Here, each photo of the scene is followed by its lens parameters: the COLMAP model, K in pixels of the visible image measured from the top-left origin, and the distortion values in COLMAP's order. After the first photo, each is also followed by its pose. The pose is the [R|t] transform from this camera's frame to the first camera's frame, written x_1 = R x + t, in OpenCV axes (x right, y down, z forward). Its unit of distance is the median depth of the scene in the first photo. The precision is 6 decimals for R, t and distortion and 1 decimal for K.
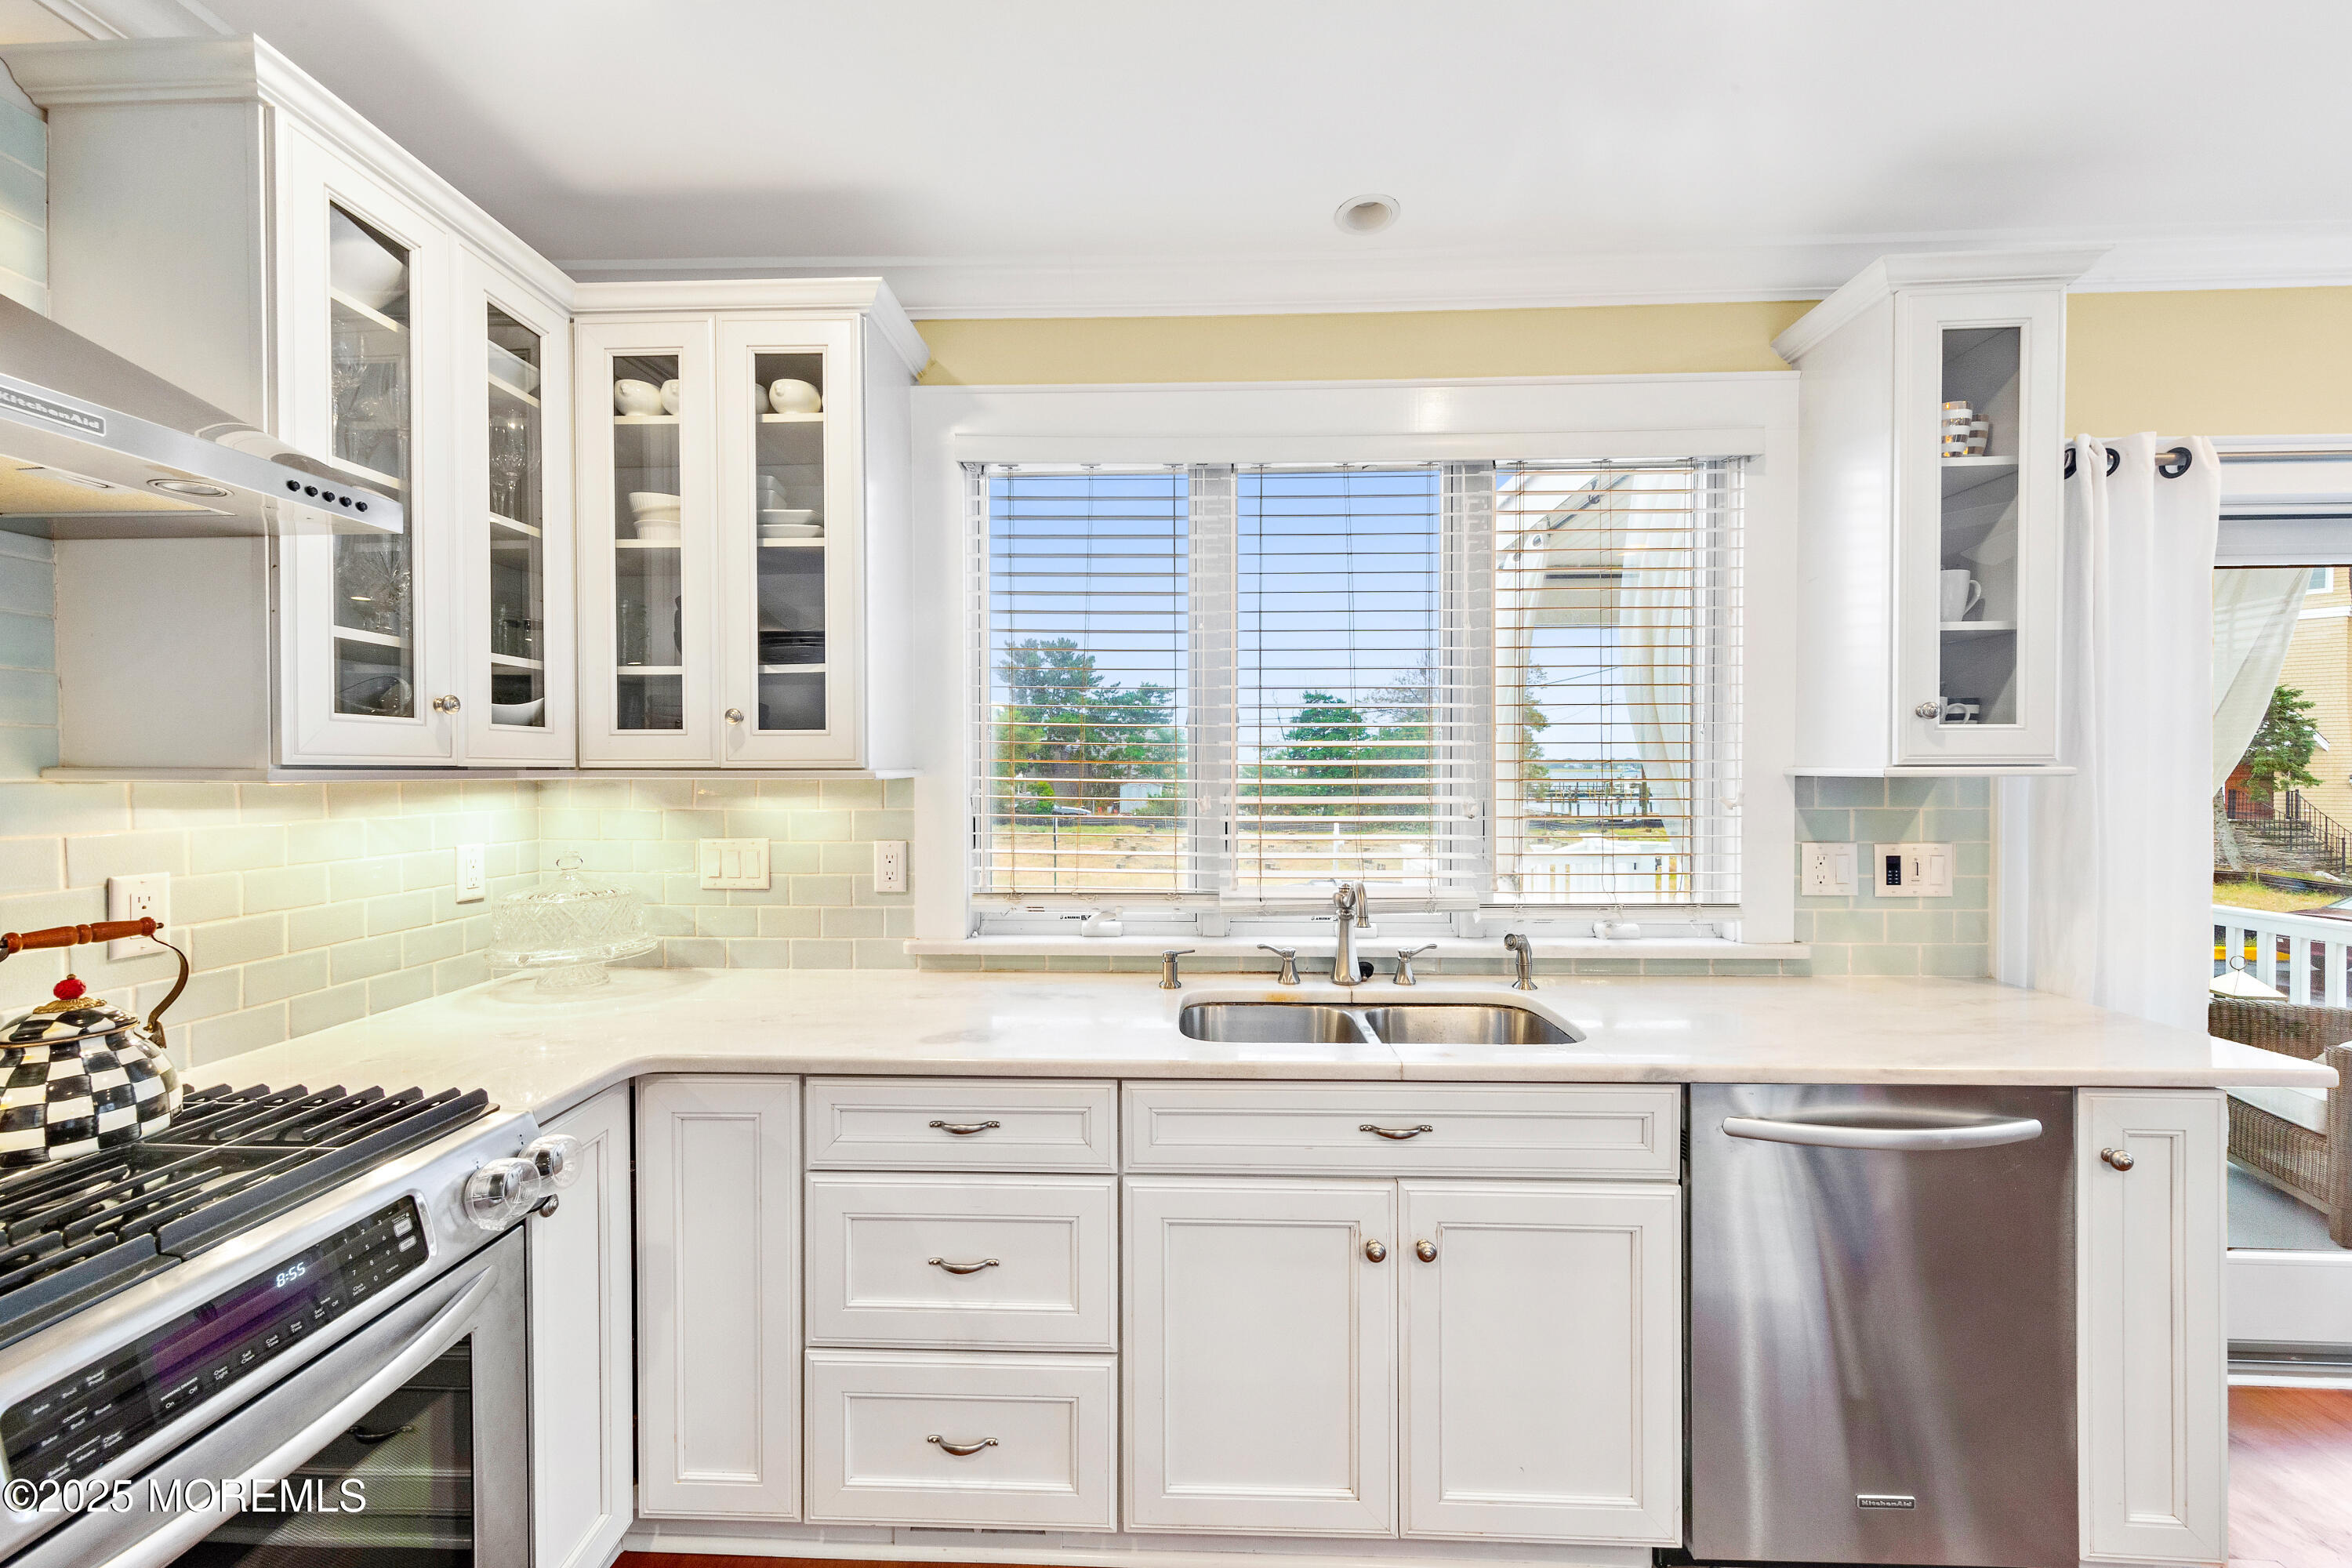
lens RADIAL K [[942.0, 0, 1196.9], [0, 942.0, 773.6], [0, 0, 1]] dist [0.006943, 0.001219]
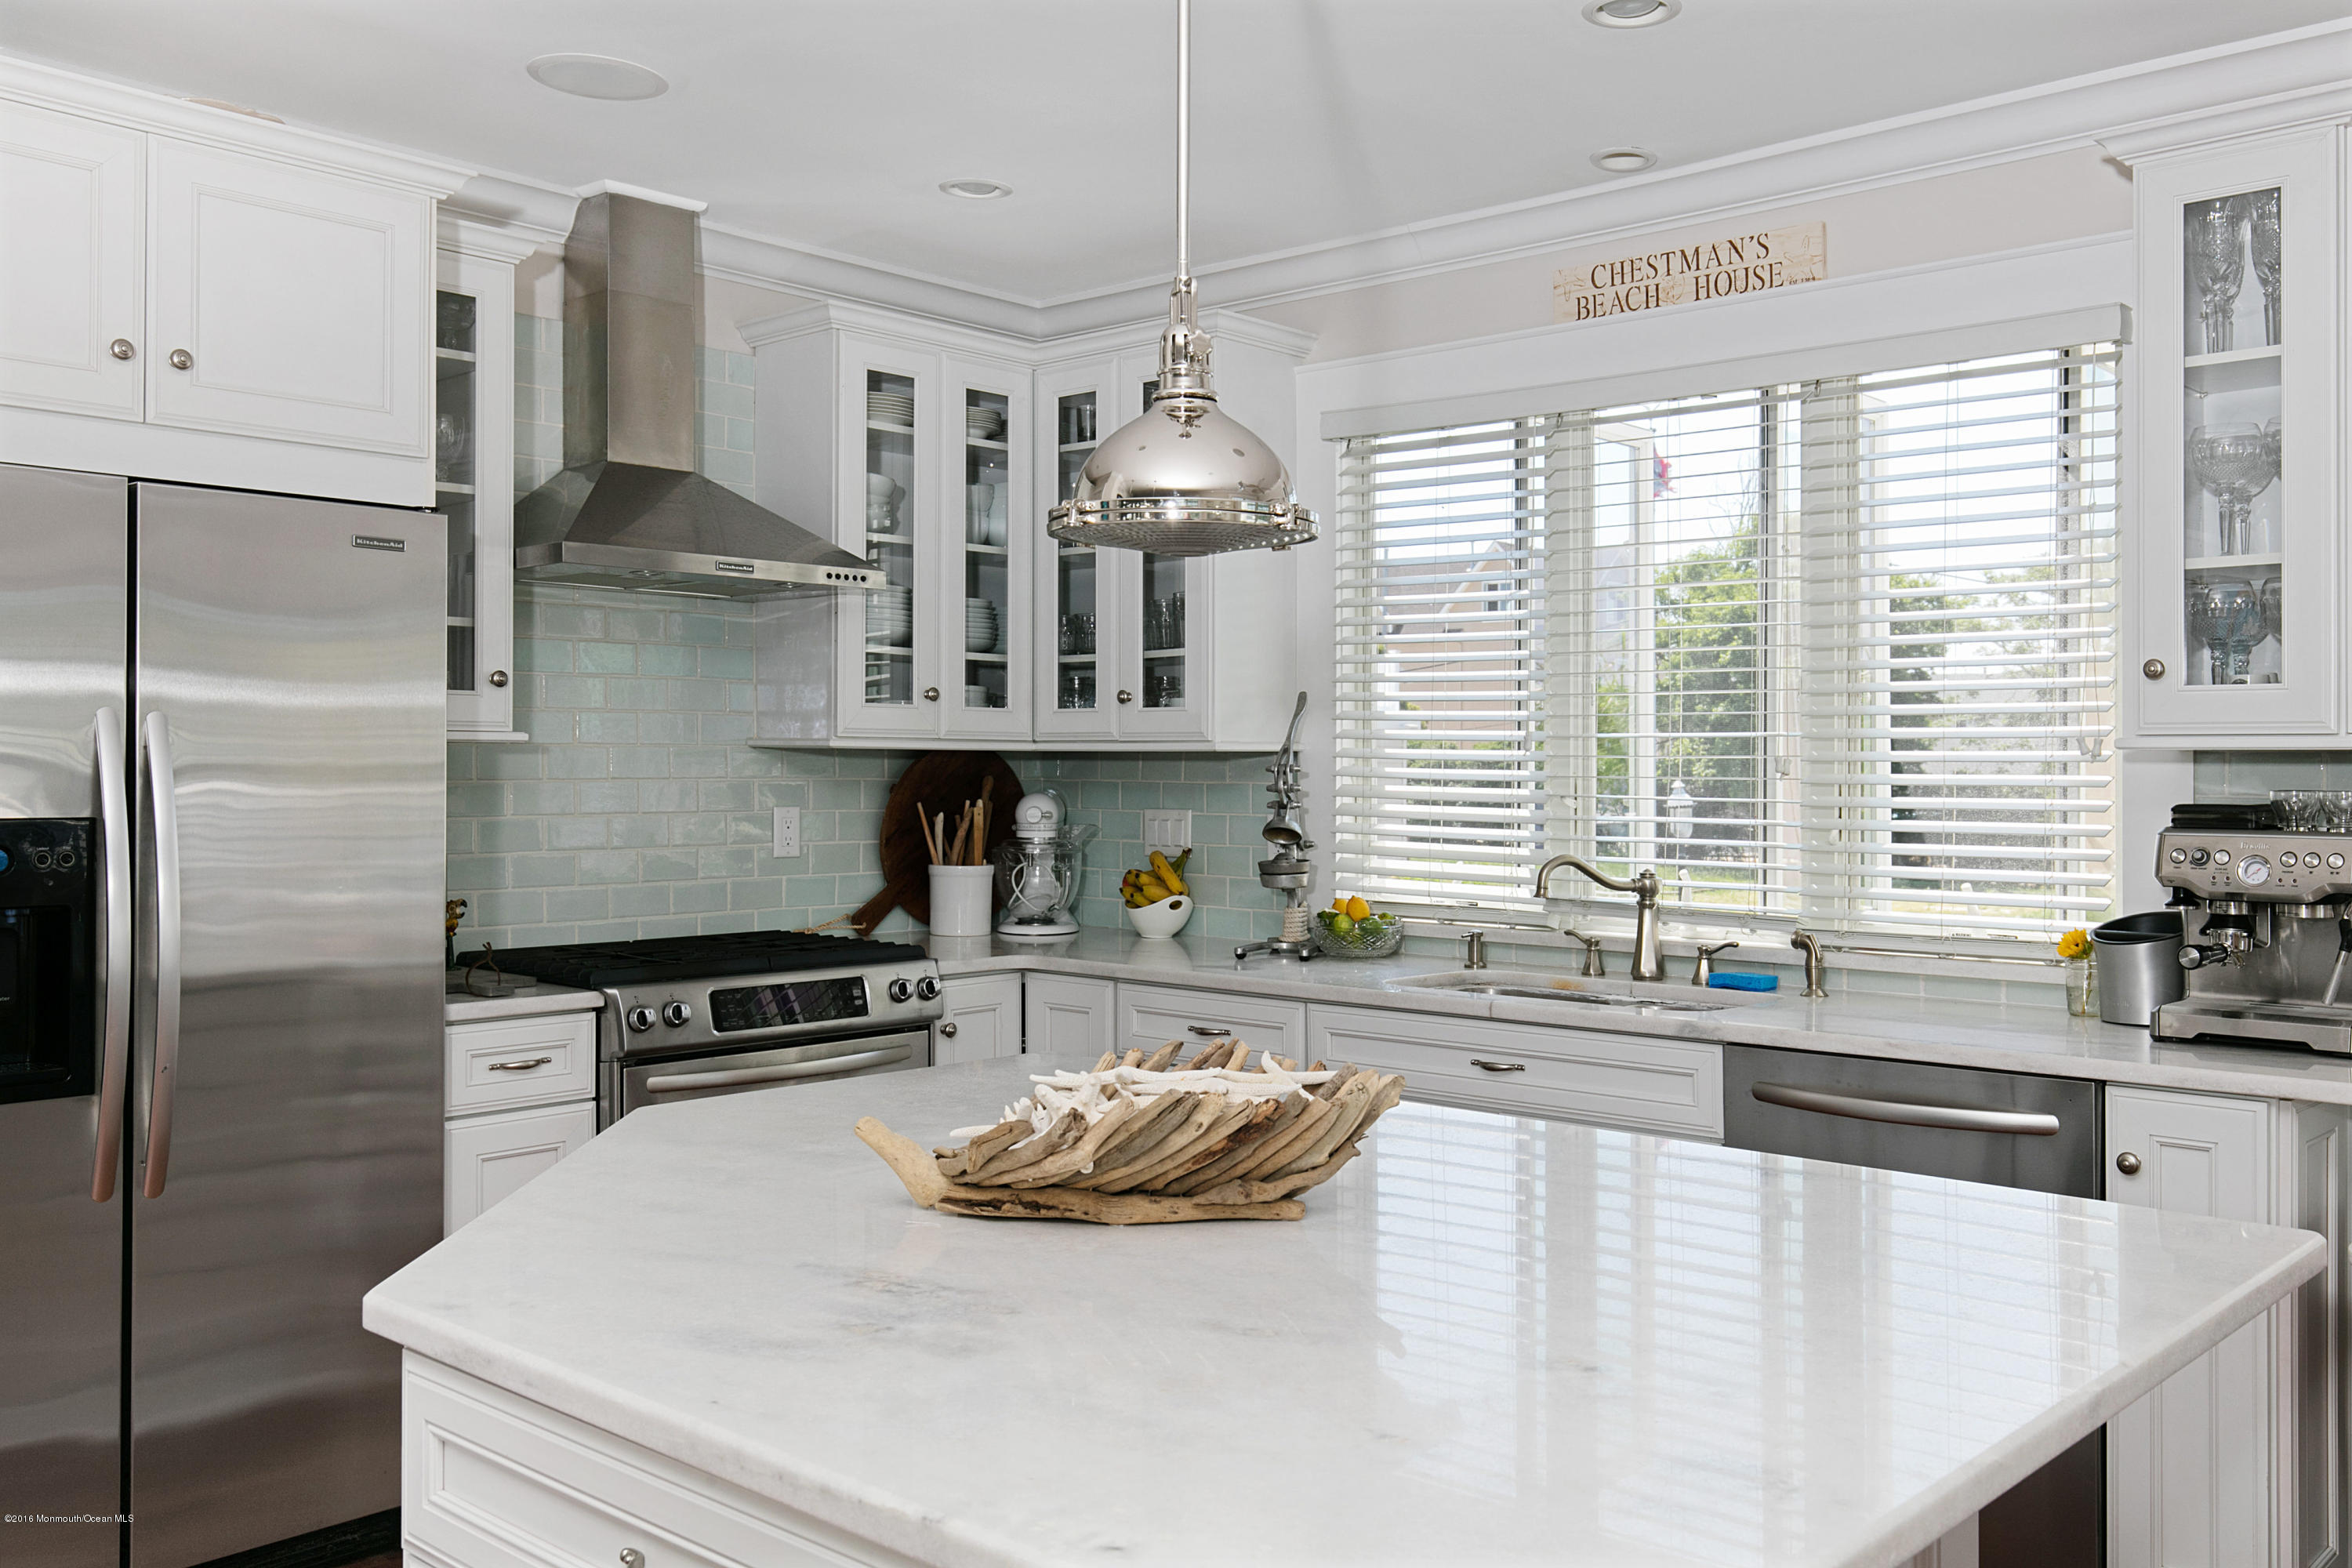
lens RADIAL K [[1986.5, 0, 1237.6], [0, 1986.5, 783.5], [0, 0, 1]] dist [-0.023287, 0.028663]
pose [[0.766427, 0.011705, -0.642225, 1.209821], [-0.008639, 0.999931, 0.007914, 0.026918], [0.642274, -0.000518, 0.766475, -0.804870]]
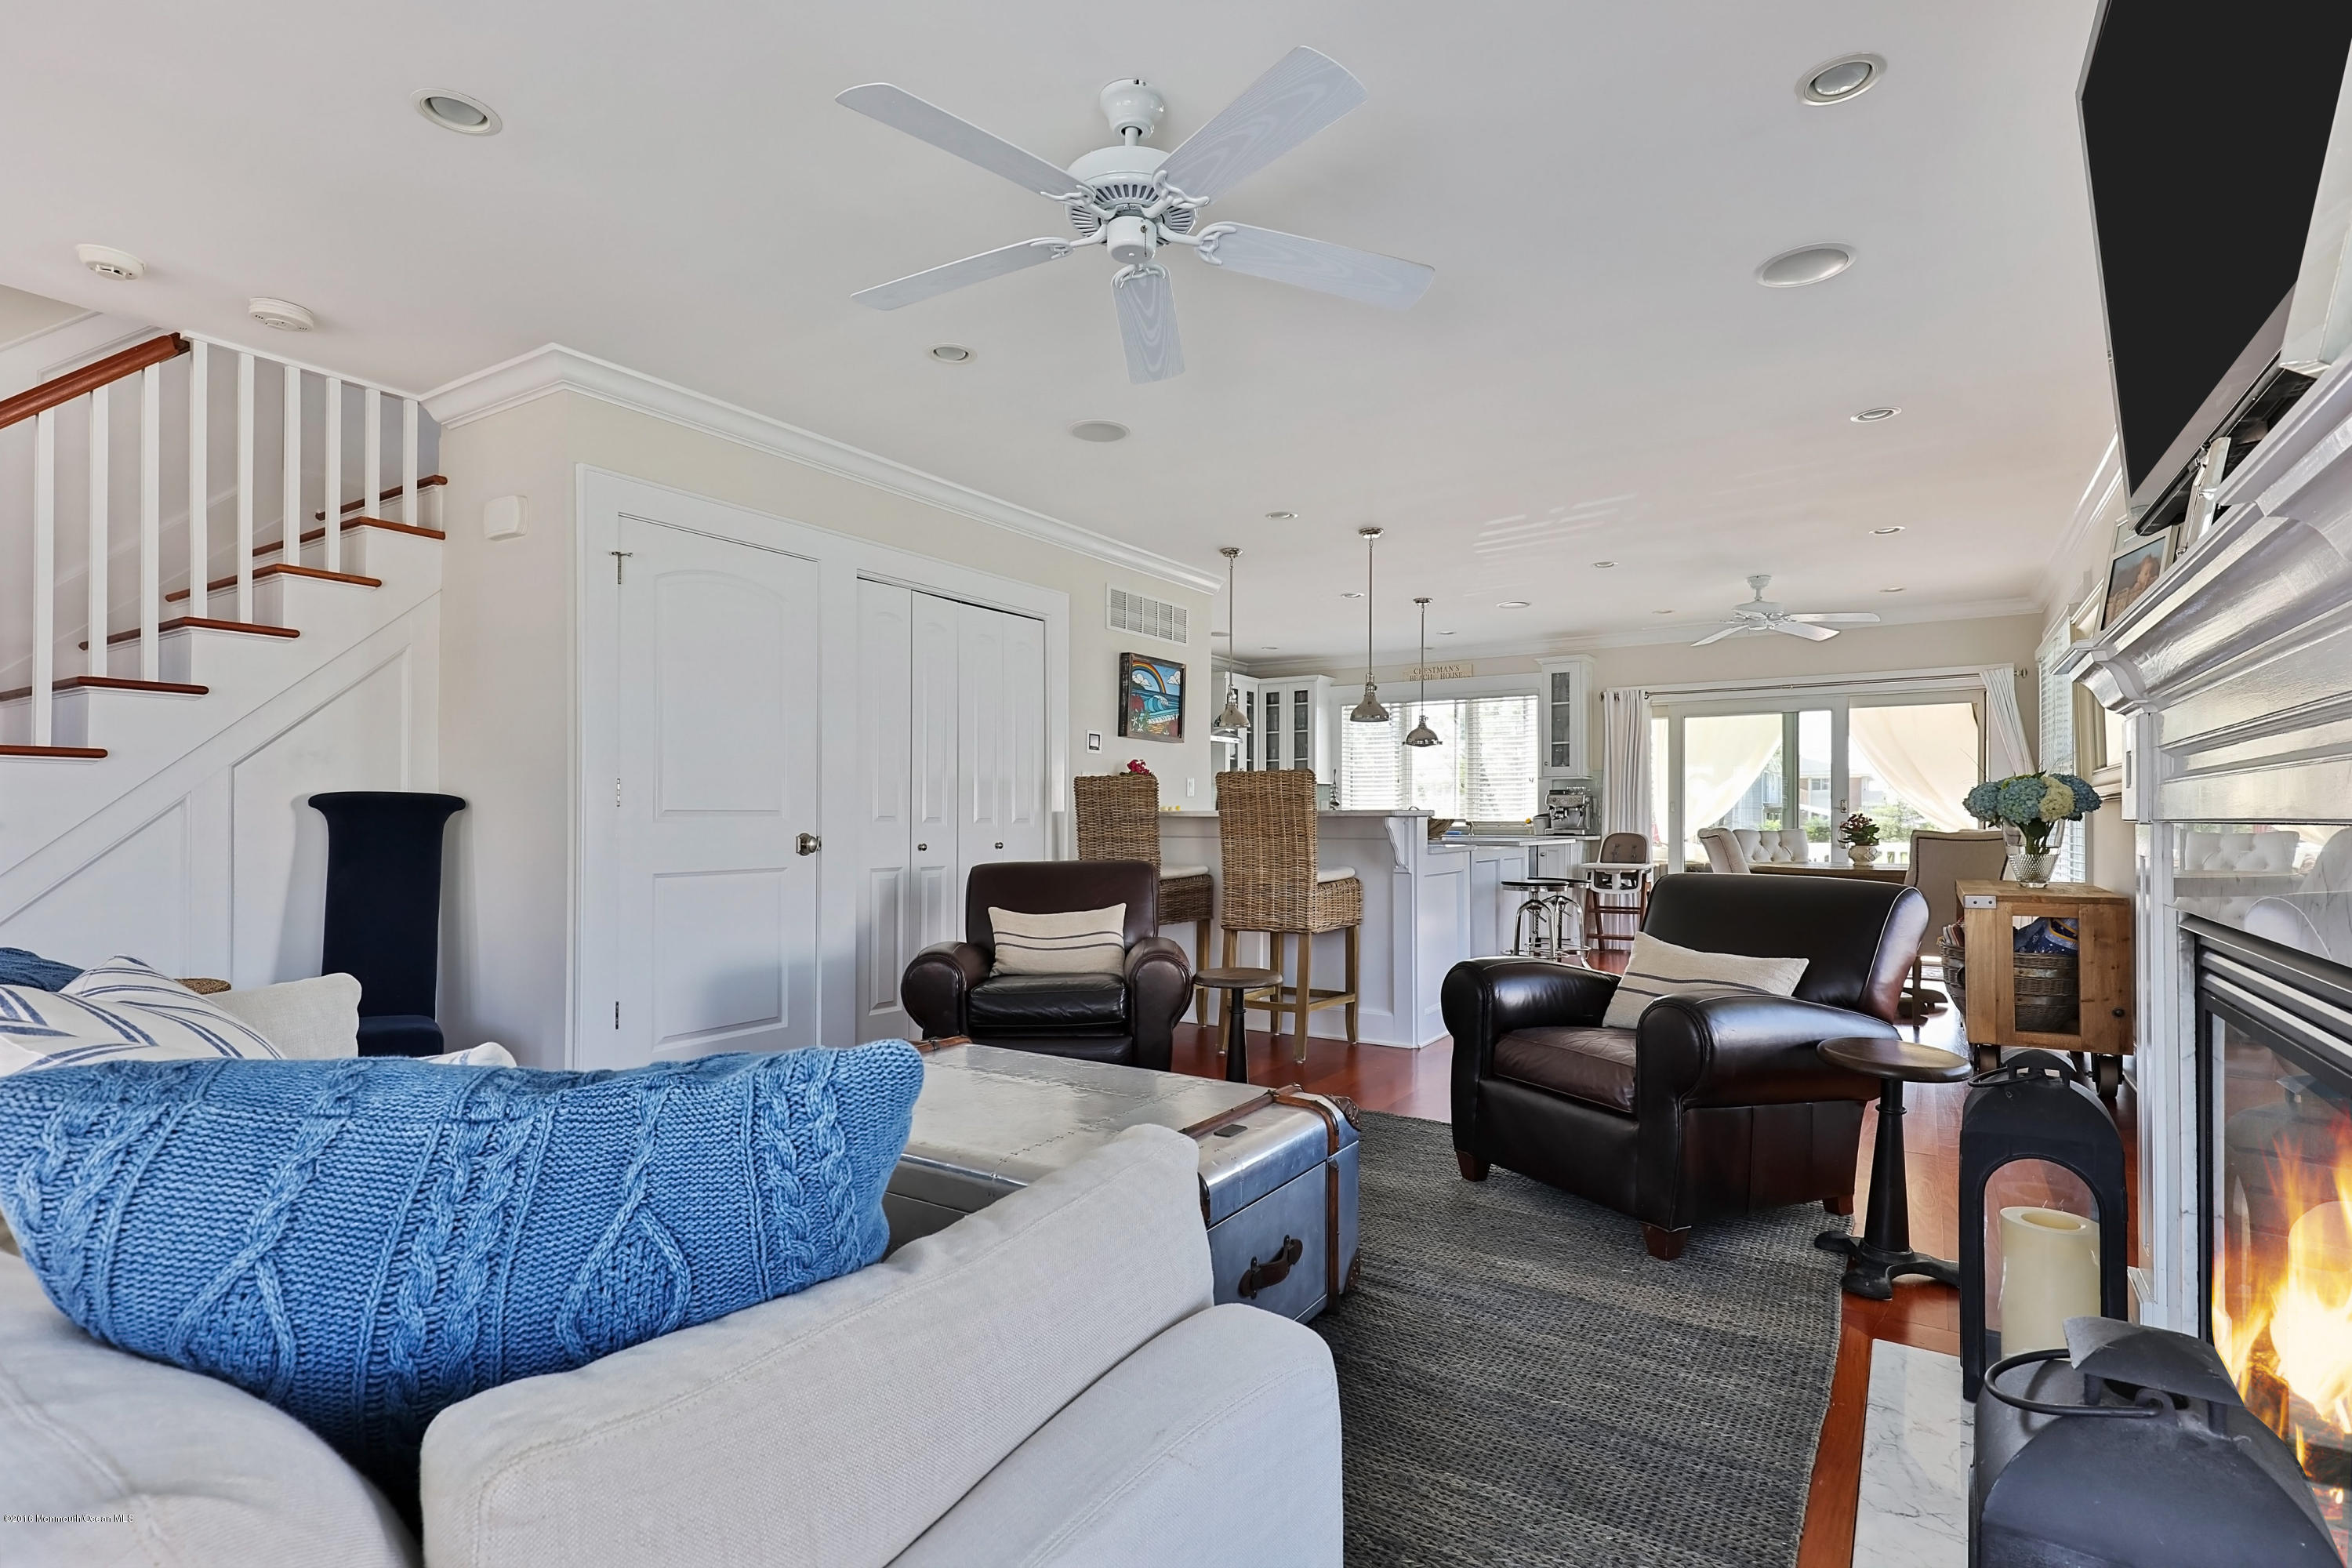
lens RADIAL K [[1075.8, 0, 1157.7], [0, 1075.8, 808.8], [0, 0, 1]] dist [-0.001634, -0.002635]
pose [[0.840918, 0.000166, -0.541163, 1.828582], [-0.006628, 0.999928, -0.009994, 0.188618], [0.541123, 0.011991, 0.840858, -3.808358]]
